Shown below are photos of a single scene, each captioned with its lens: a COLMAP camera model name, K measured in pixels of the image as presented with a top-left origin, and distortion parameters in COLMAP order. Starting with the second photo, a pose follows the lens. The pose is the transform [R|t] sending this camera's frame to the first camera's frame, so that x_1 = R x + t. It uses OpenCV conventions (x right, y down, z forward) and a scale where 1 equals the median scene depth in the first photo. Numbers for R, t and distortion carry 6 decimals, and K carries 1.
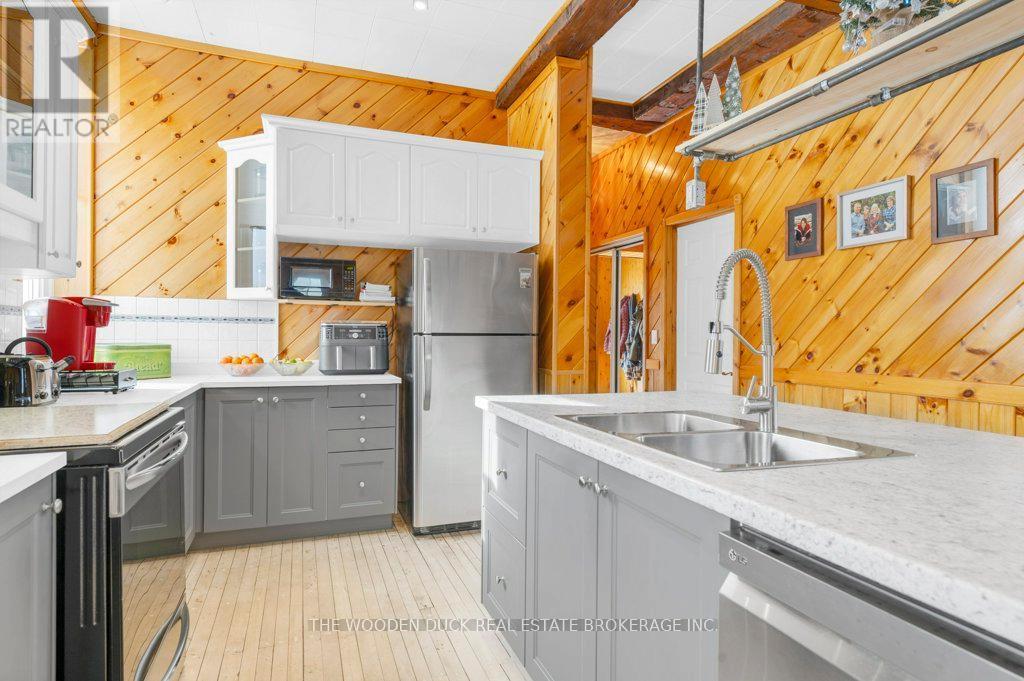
lens RADIAL K [[537.9, 0, 483.6], [0, 537.9, 335.8], [0, 0, 1]] dist [0.032290, -0.000173]
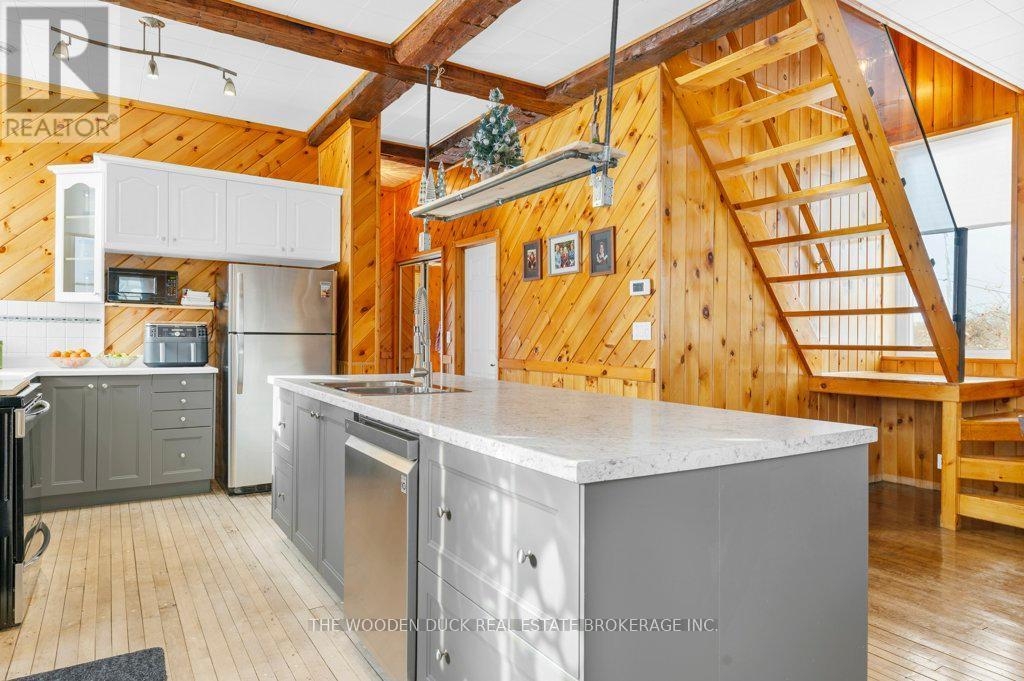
lens RADIAL K [[662.9, 0, 526.1], [0, 662.9, 340.6], [0, 0, 1]] dist [0.033479, -0.023718]
pose [[0.971407, 0.003962, 0.237388, 0.164532], [-0.004655, 0.999986, 0.002358, 0.007346], [-0.237375, -0.003395, 0.971412, -0.631645]]
